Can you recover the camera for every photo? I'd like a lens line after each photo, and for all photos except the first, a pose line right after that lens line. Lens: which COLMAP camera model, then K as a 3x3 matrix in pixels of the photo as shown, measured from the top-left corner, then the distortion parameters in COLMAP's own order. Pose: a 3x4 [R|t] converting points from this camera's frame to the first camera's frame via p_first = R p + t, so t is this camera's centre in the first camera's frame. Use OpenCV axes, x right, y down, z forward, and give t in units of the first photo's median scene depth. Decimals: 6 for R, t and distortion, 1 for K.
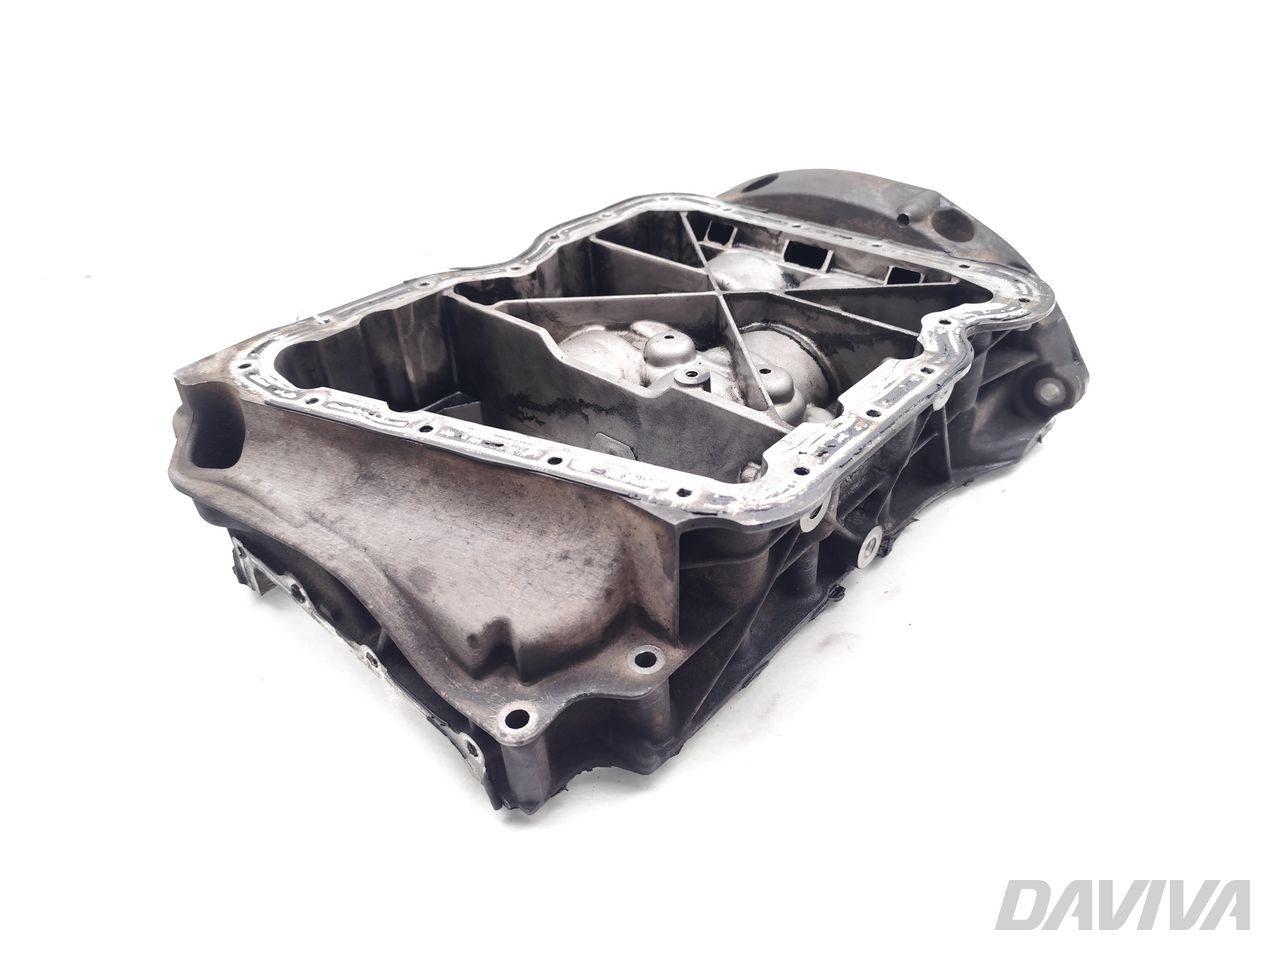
lens RADIAL K [[876.2, 0, 640.0], [0, 876.2, 480.0], [0, 0, 1]] dist [0.049891, -0.129072]
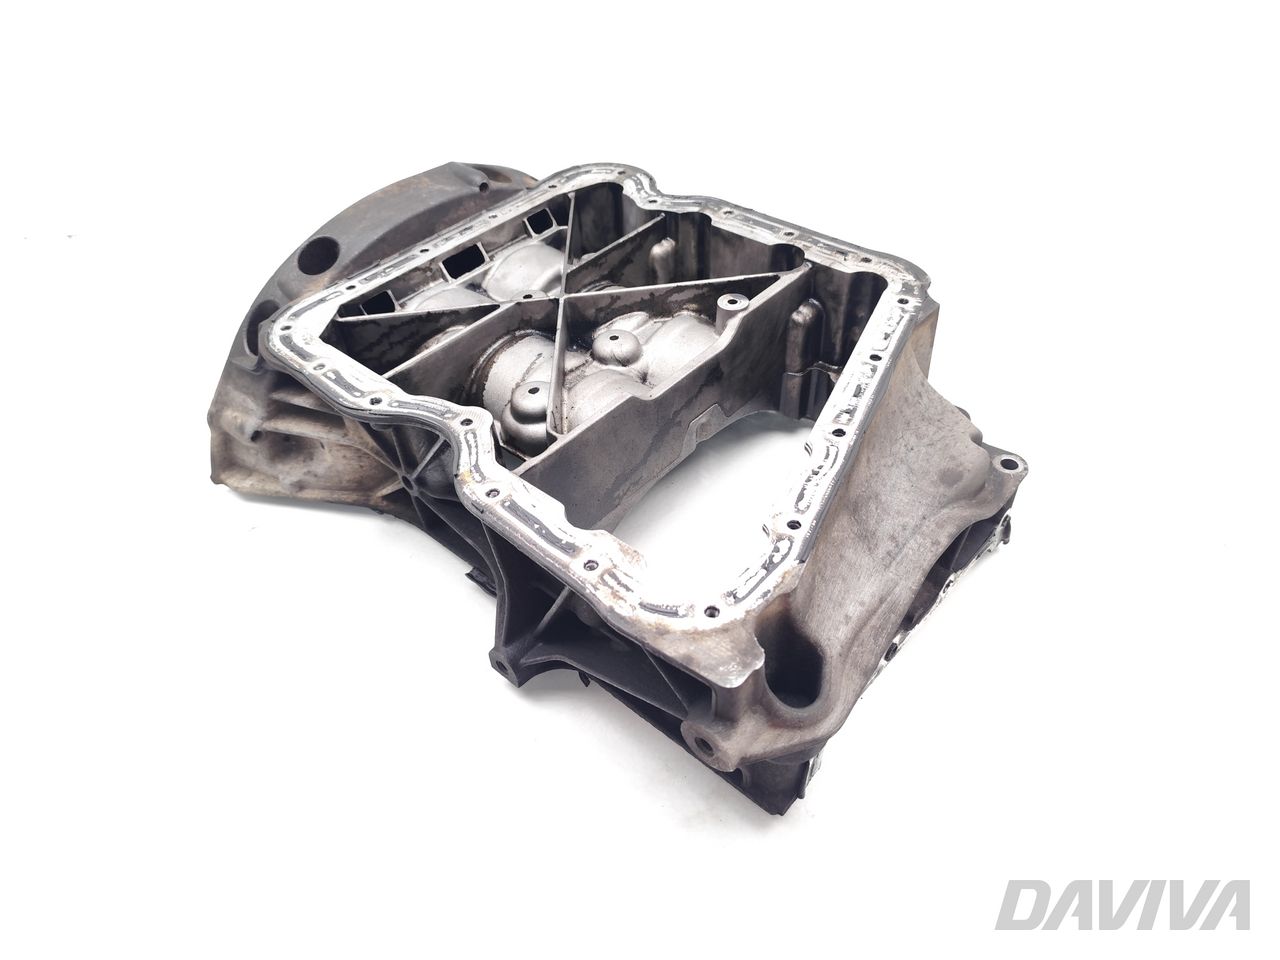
lens RADIAL K [[871.6, 0, 632.6], [0, 871.6, 509.9], [0, 0, 1]] dist [0.047723, -0.125285]
pose [[0.003346, -0.668741, 0.743488, -0.980504], [0.623963, 0.582399, 0.521039, -0.637840], [-0.781447, 0.462166, 0.419218, 0.710798]]
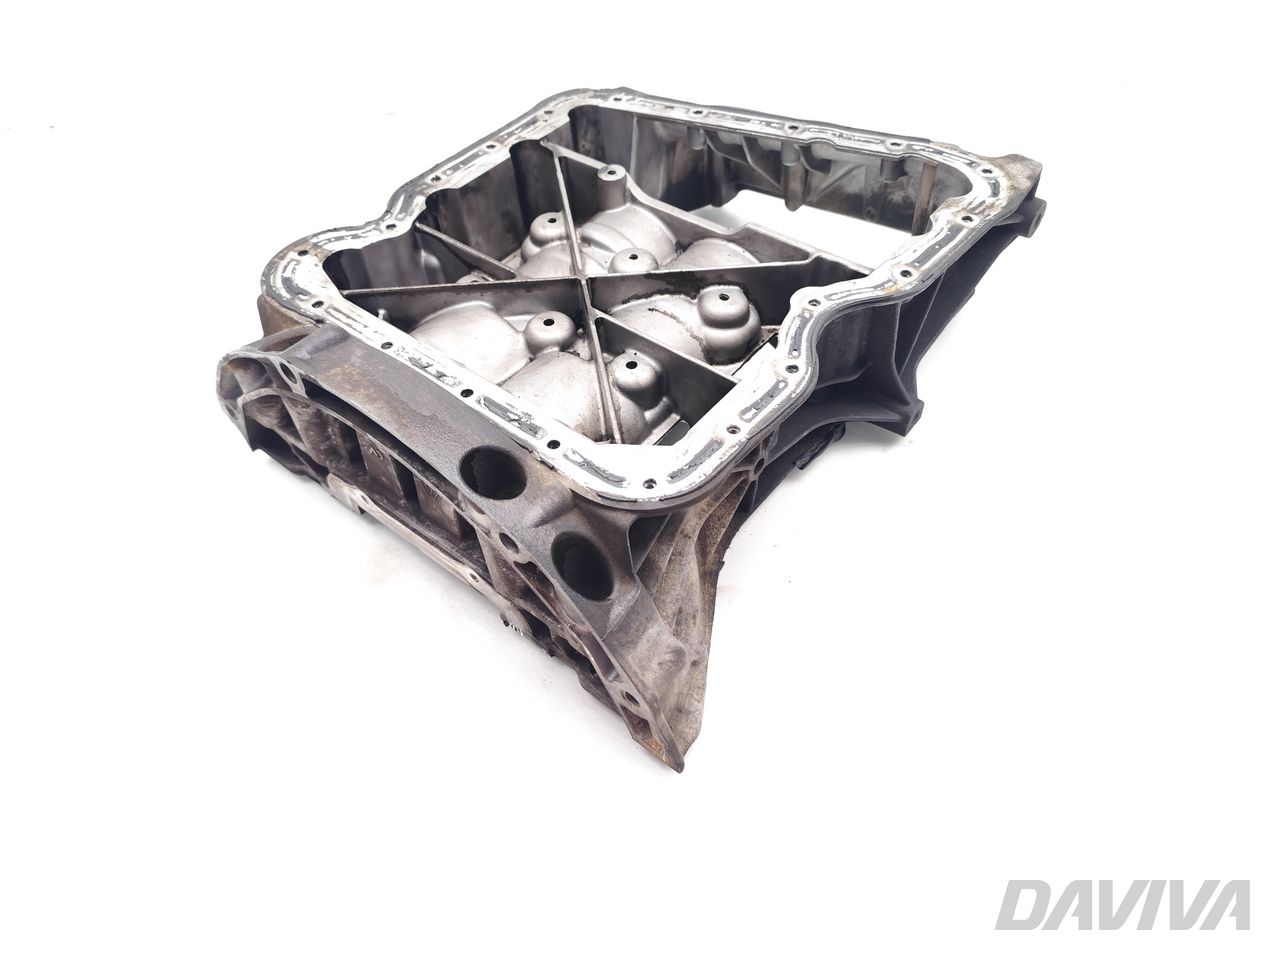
lens RADIAL K [[871.6, 0, 632.6], [0, 871.6, 509.9], [0, 0, 1]] dist [0.047723, -0.125285]
pose [[-0.995092, 0.092268, 0.035751, 0.027315], [0.041300, 0.058956, 0.997406, -1.330568], [0.089921, 0.993987, -0.062478, 1.521213]]
